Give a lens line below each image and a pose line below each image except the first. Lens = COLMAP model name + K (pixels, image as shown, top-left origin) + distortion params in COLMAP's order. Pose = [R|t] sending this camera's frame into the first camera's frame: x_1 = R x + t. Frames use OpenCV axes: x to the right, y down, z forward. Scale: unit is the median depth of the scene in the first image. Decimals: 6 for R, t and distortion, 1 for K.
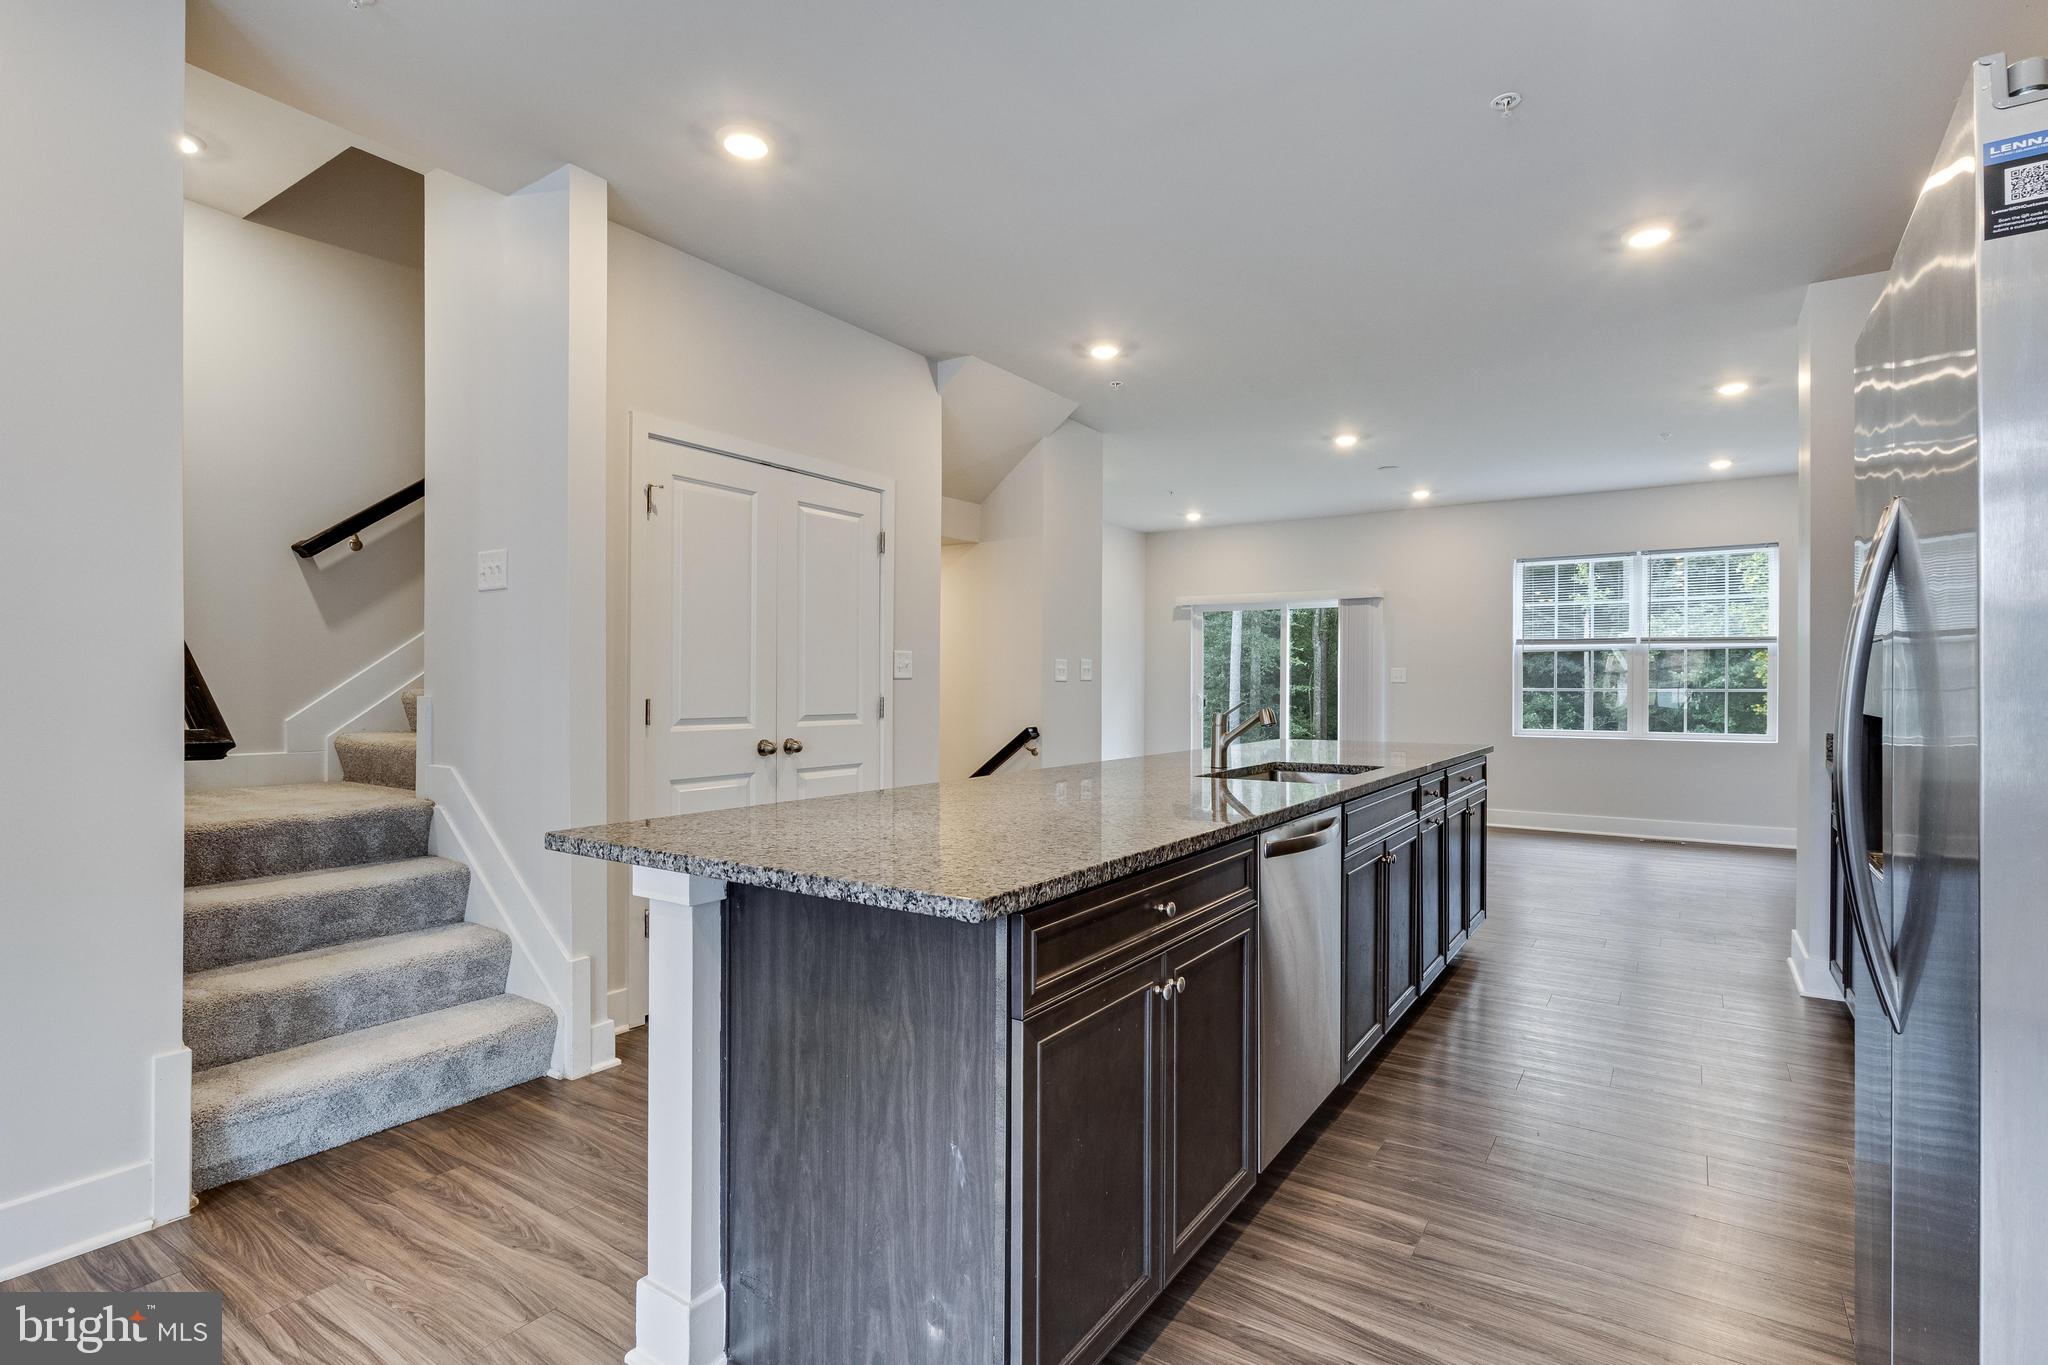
lens RADIAL K [[1013.8, 0, 1002.0], [0, 1013.8, 677.8], [0, 0, 1]] dist [-0.006808, -0.001781]
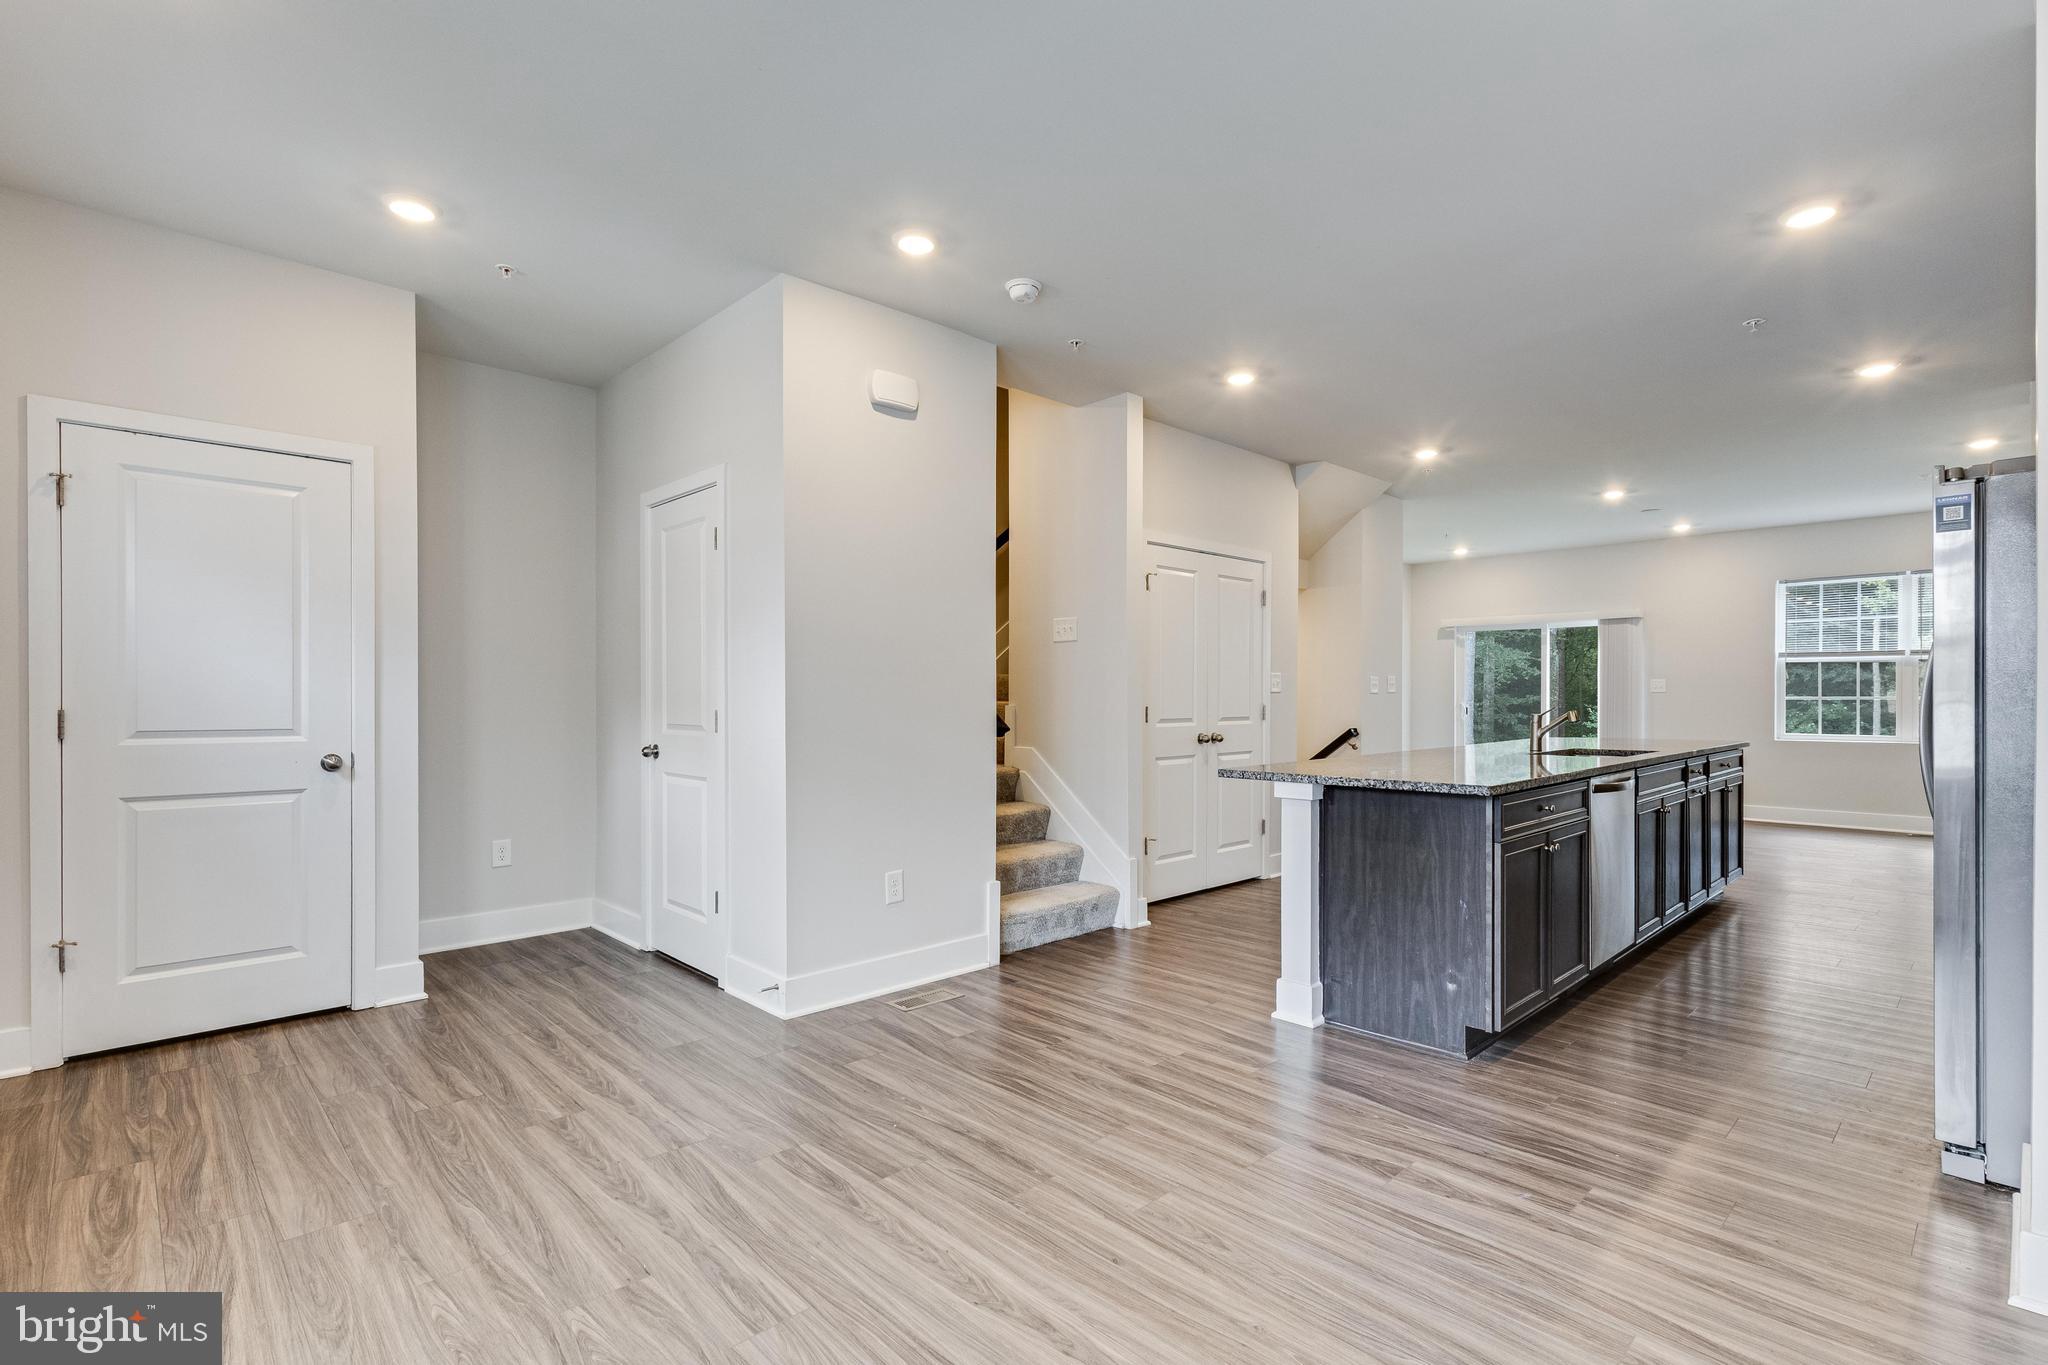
lens RADIAL K [[956.3, 0, 1018.4], [0, 956.3, 698.5], [0, 0, 1]] dist [0.003452, 0.002895]
pose [[0.978370, -0.005387, -0.206794, -0.259648], [0.007158, 0.999944, 0.007818, -0.005705], [0.206741, -0.009129, 0.978353, -0.583679]]
